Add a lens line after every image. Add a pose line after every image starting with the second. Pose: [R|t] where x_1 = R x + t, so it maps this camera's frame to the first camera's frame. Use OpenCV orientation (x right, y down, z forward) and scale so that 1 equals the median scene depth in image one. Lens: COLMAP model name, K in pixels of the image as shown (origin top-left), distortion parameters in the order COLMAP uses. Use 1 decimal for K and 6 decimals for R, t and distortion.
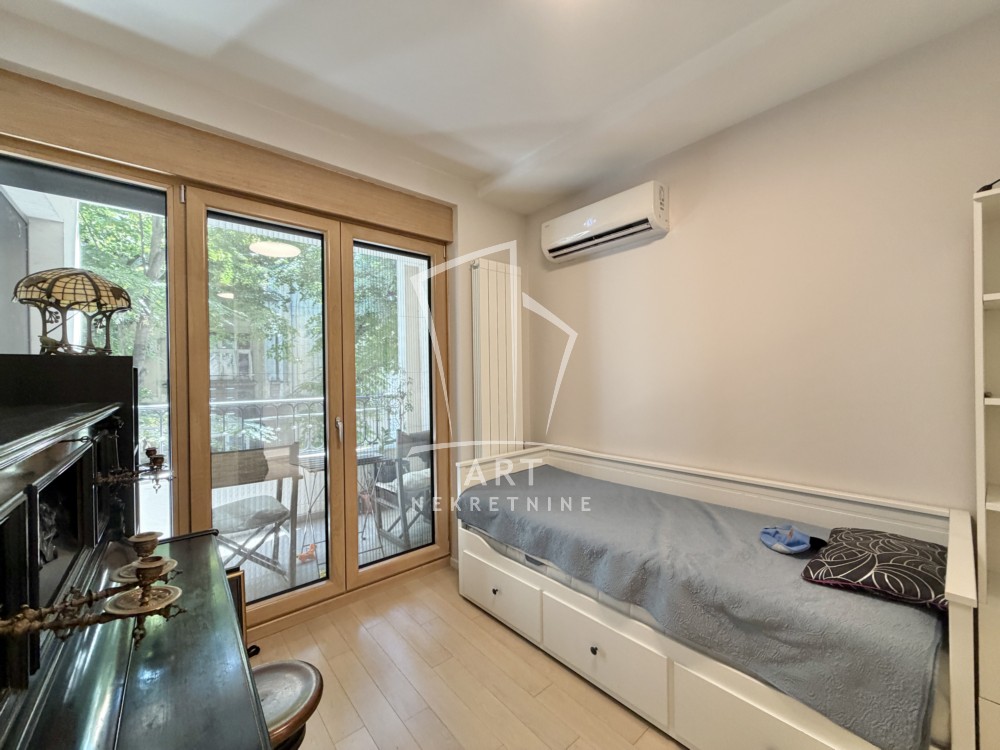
lens RADIAL K [[398.3, 0, 495.9], [0, 398.3, 374.1], [0, 0, 1]] dist [-0.000171, -0.000007]
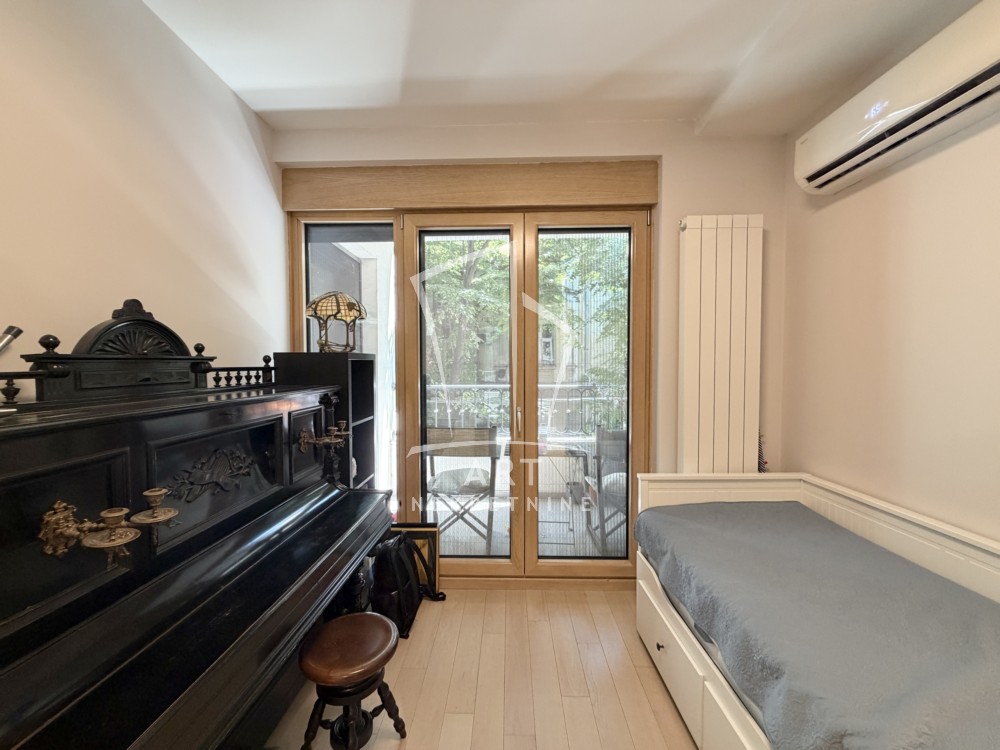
lens RADIAL K [[398.3, 0, 495.9], [0, 398.3, 374.1], [0, 0, 1]] dist [-0.000171, -0.000007]
pose [[0.743293, 0.030559, -0.668268, 0.233481], [-0.004756, 0.999172, 0.040401, -0.016733], [0.668950, -0.026851, 0.742823, 0.194166]]
